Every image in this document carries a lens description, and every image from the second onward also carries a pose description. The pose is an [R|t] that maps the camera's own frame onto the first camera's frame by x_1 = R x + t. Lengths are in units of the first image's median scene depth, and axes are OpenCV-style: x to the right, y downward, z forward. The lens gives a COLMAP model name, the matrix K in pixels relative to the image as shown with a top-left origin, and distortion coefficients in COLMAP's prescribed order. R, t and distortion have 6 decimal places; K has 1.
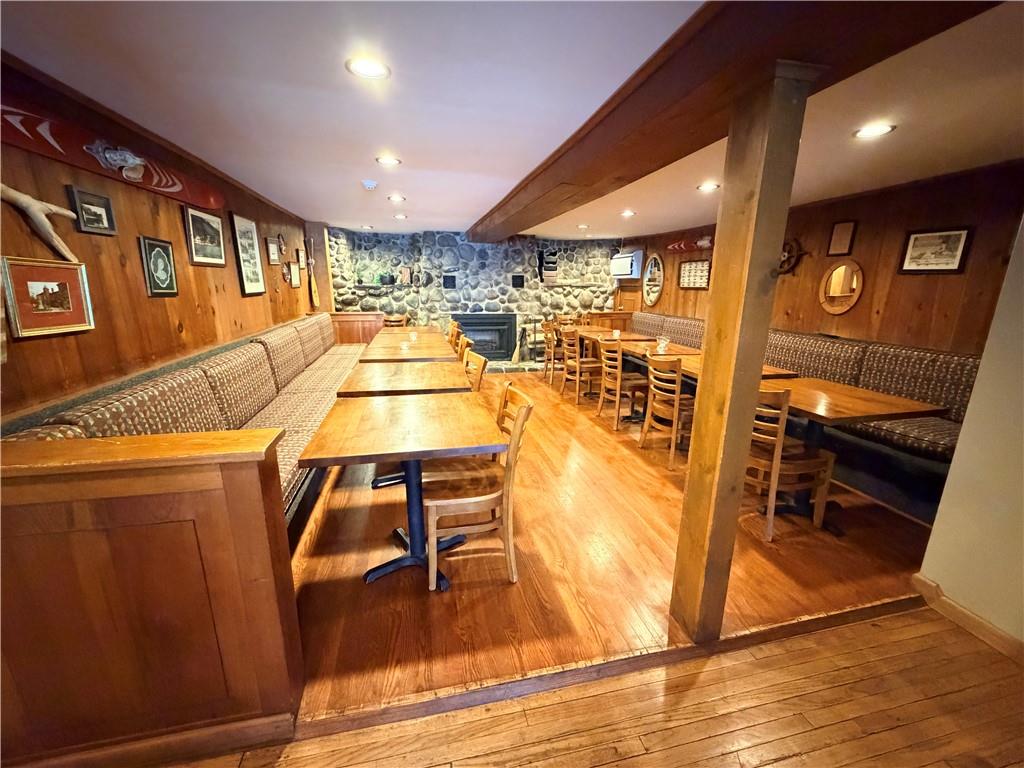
lens RADIAL K [[404.7, 0, 507.2], [0, 404.7, 383.2], [0, 0, 1]] dist [0.001304, 0.000200]
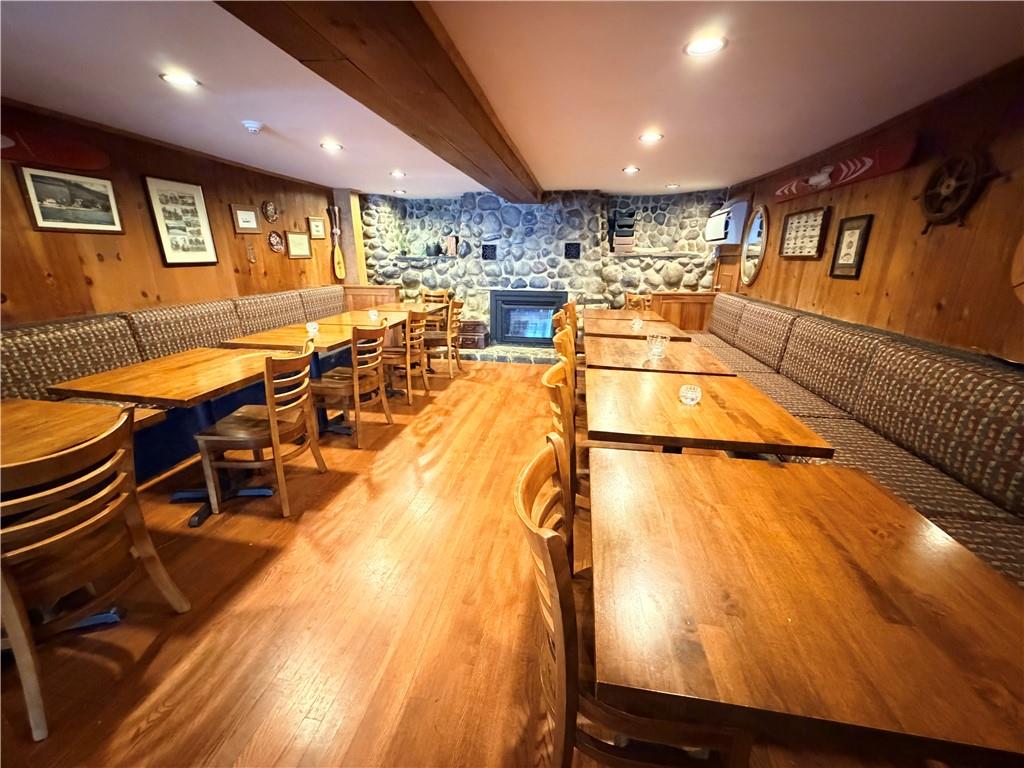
lens RADIAL K [[404.7, 0, 507.2], [0, 404.7, 383.2], [0, 0, 1]] dist [0.001304, 0.000200]
pose [[0.924966, 0.108328, -0.364284, 0.230735], [-0.086414, 0.993358, 0.075981, -0.040848], [0.370095, -0.038800, 0.928183, 0.198669]]
